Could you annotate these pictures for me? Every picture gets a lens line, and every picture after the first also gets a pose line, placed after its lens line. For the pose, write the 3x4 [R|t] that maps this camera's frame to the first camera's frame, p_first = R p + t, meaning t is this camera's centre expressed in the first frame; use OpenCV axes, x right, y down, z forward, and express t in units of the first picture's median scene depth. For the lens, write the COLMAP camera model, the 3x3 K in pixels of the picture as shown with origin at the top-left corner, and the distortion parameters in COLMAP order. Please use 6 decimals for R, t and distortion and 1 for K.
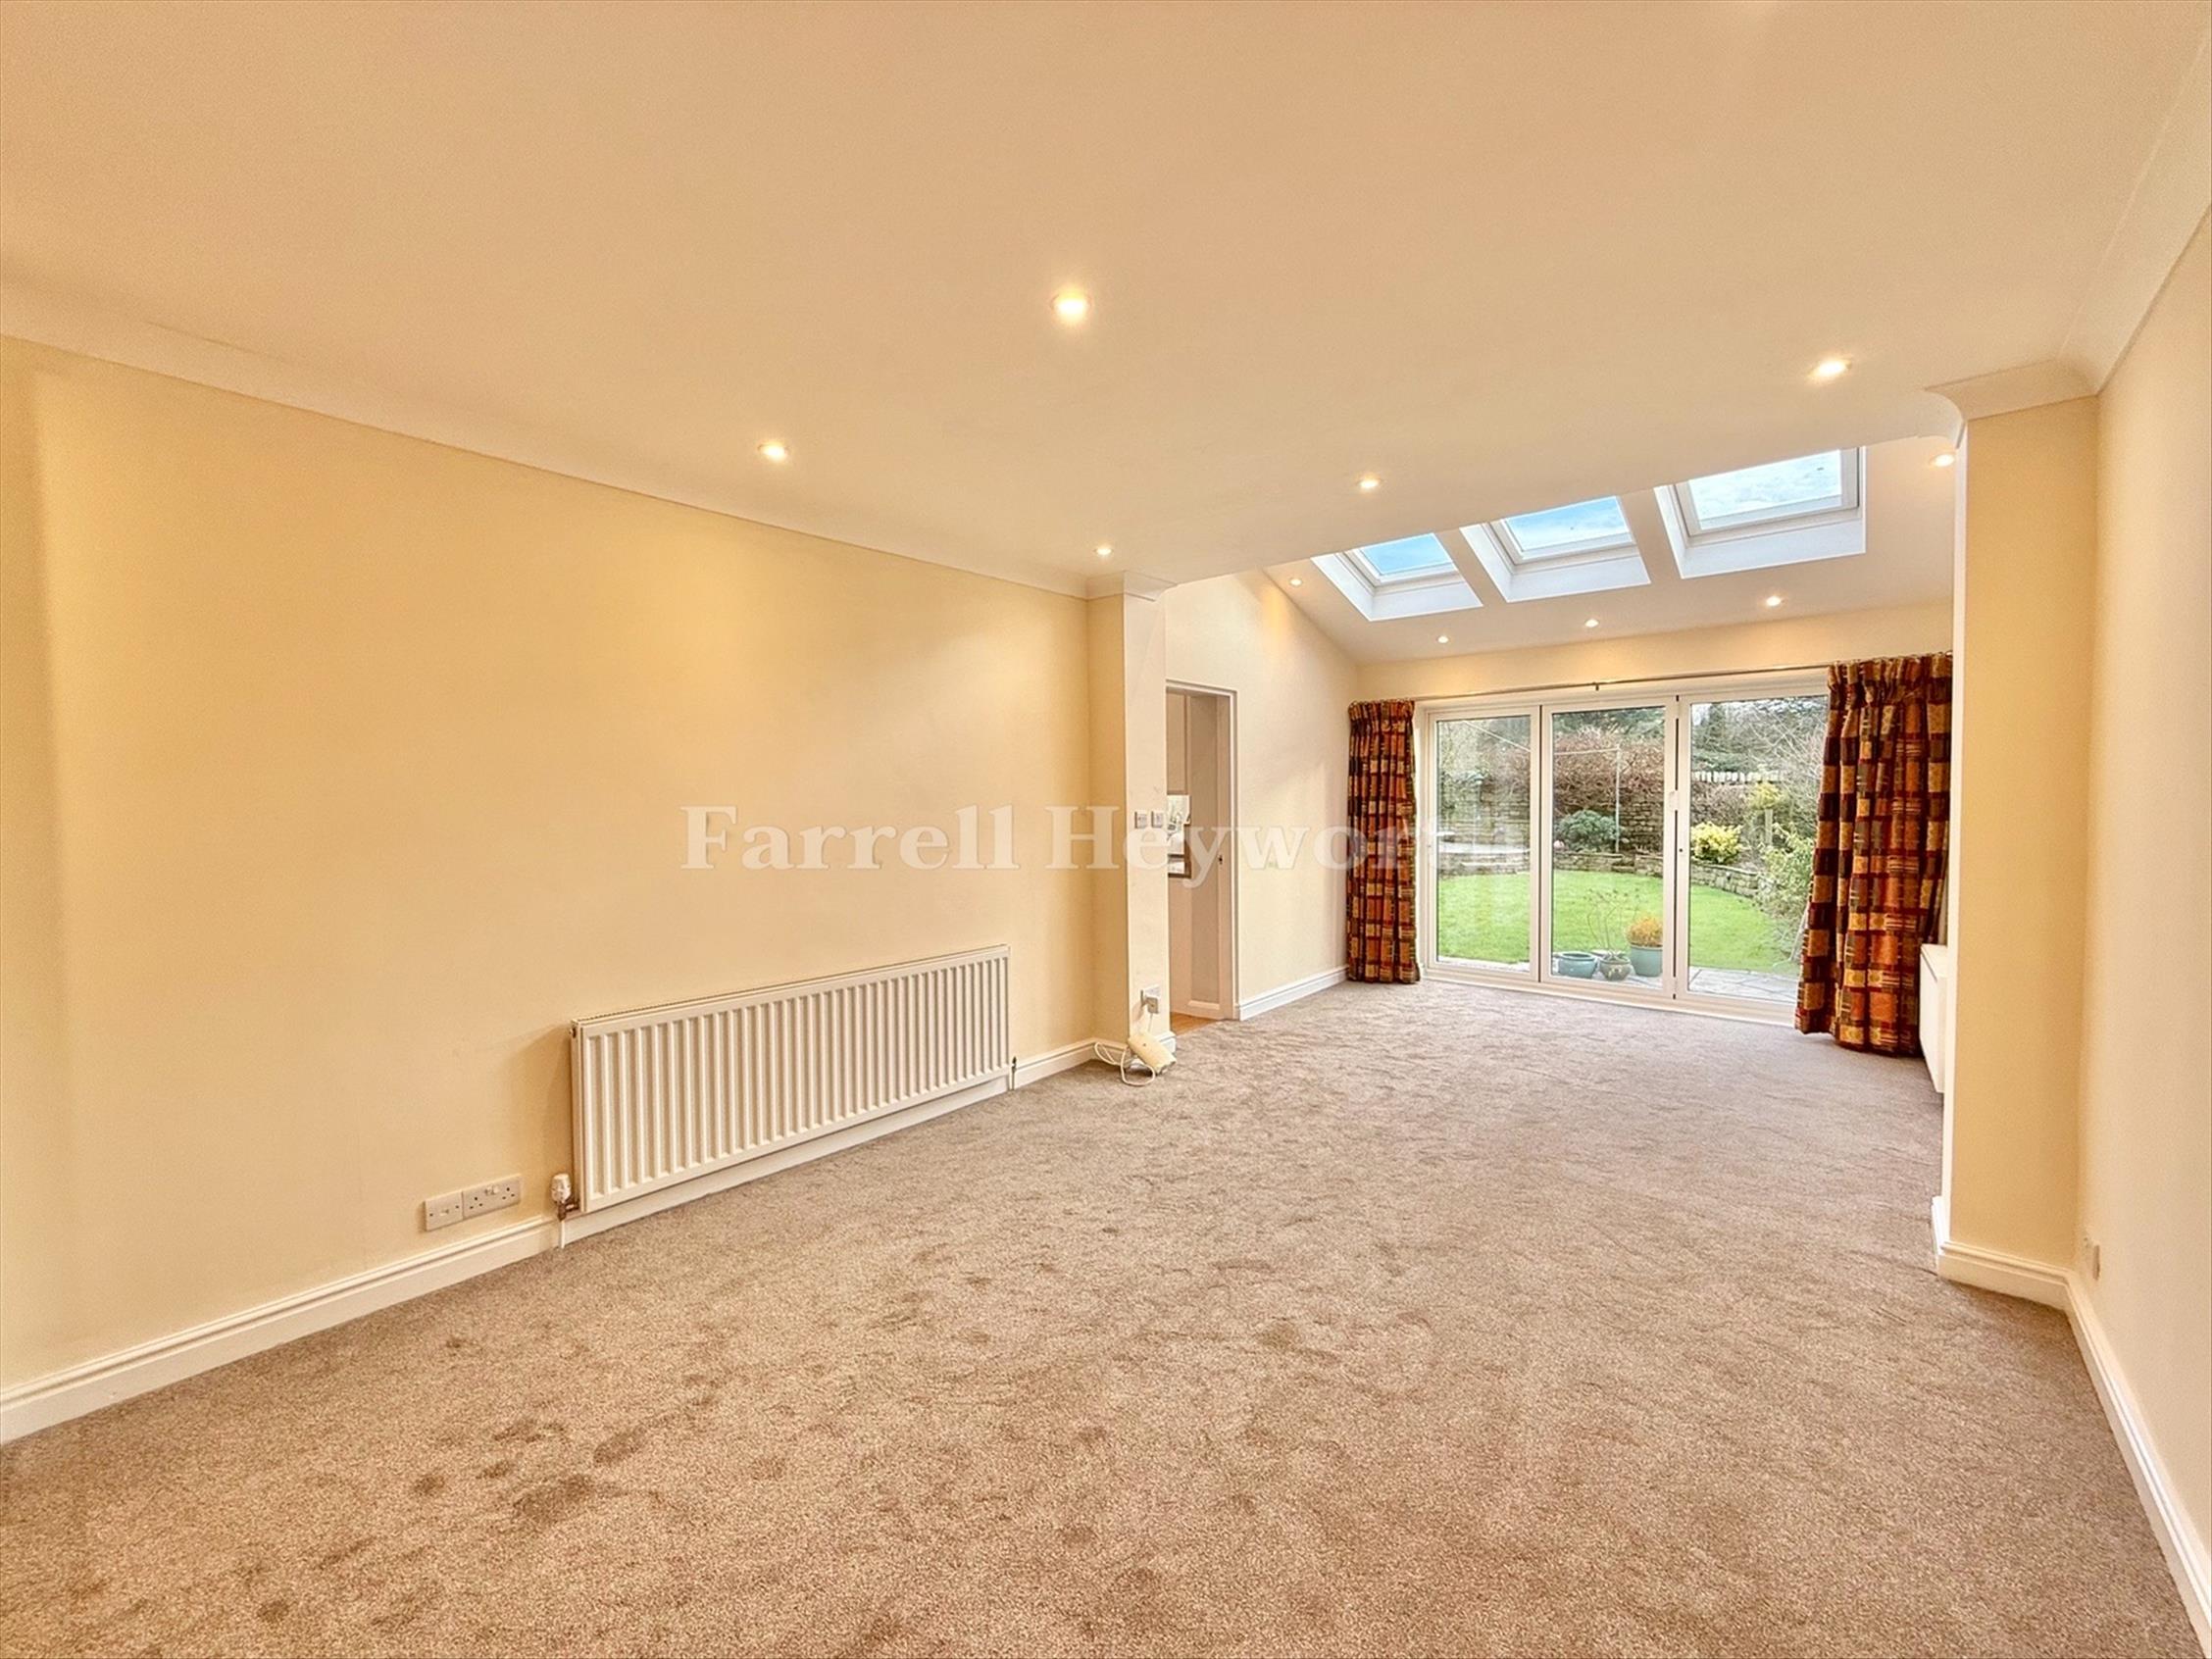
lens RADIAL K [[876.9, 0, 1102.3], [0, 876.9, 824.1], [0, 0, 1]] dist [0.001433, -0.000255]
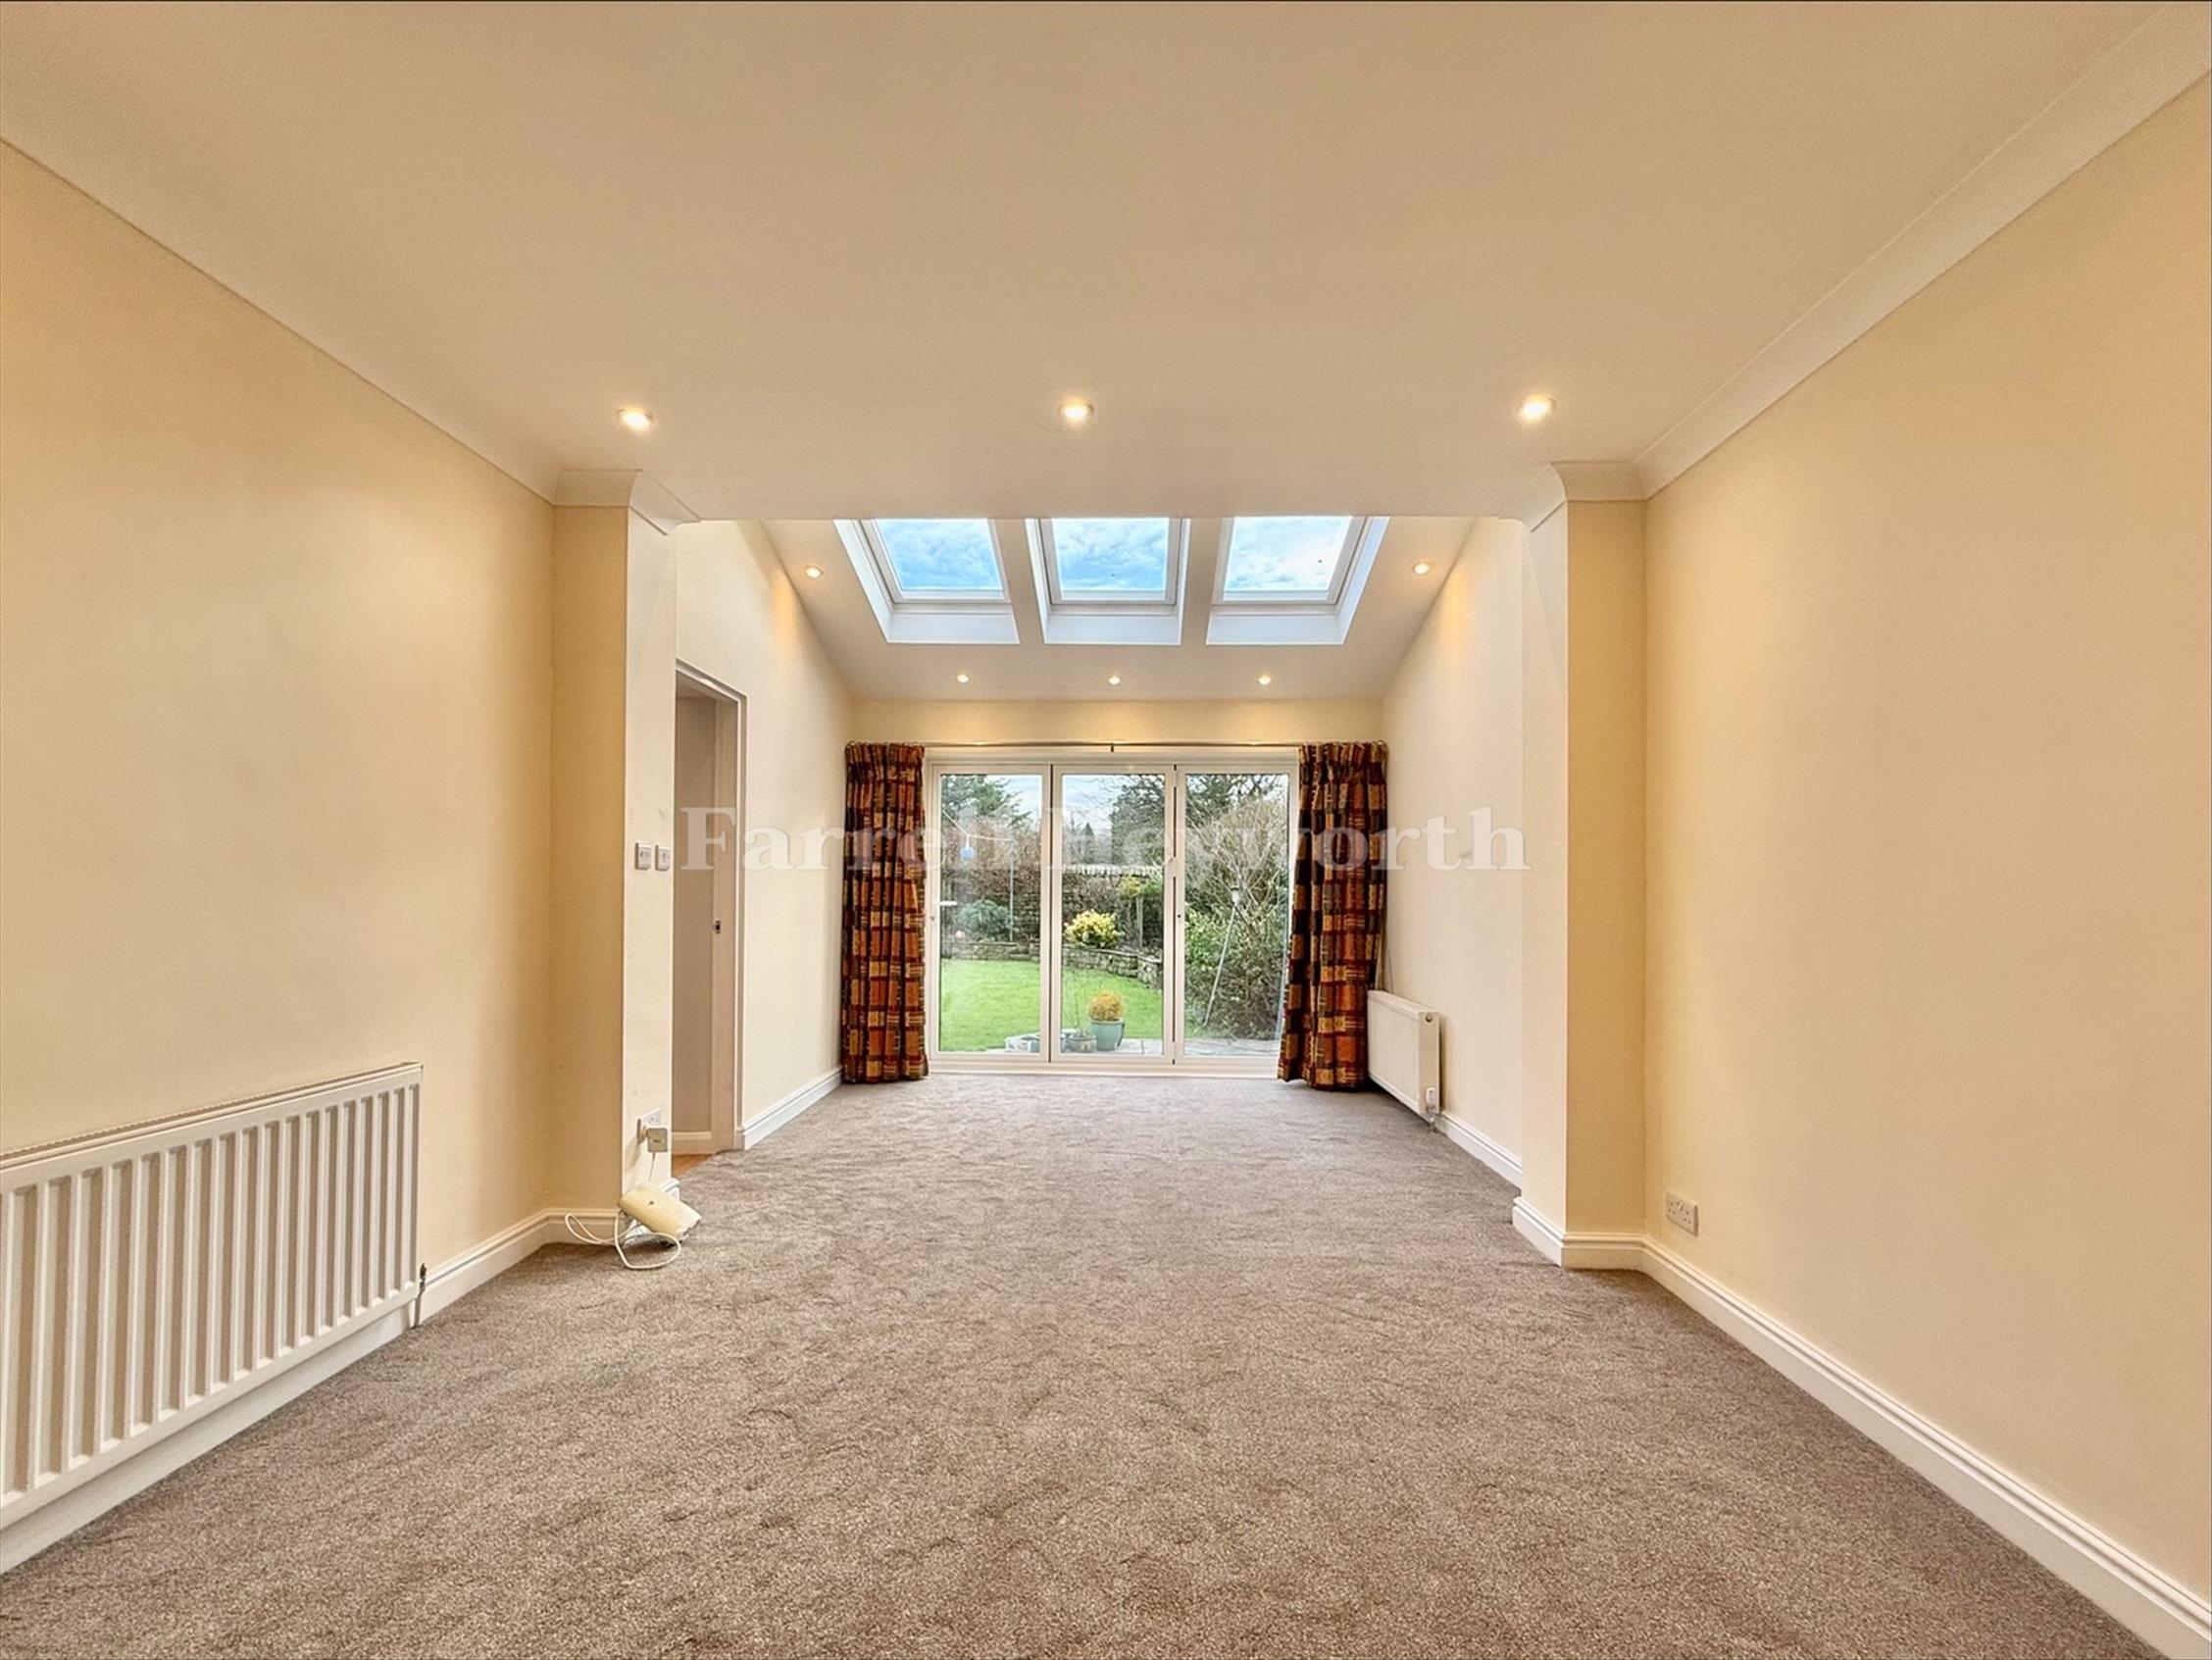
lens RADIAL K [[970.6, 0, 1103.1], [0, 970.6, 879.4], [0, 0, 1]] dist [-0.000029, 0.000375]
pose [[0.778721, 0.024721, 0.626883, -0.137606], [0.004777, 0.998961, -0.045328, 0.045280], [-0.627352, 0.038292, 0.777794, 0.213963]]
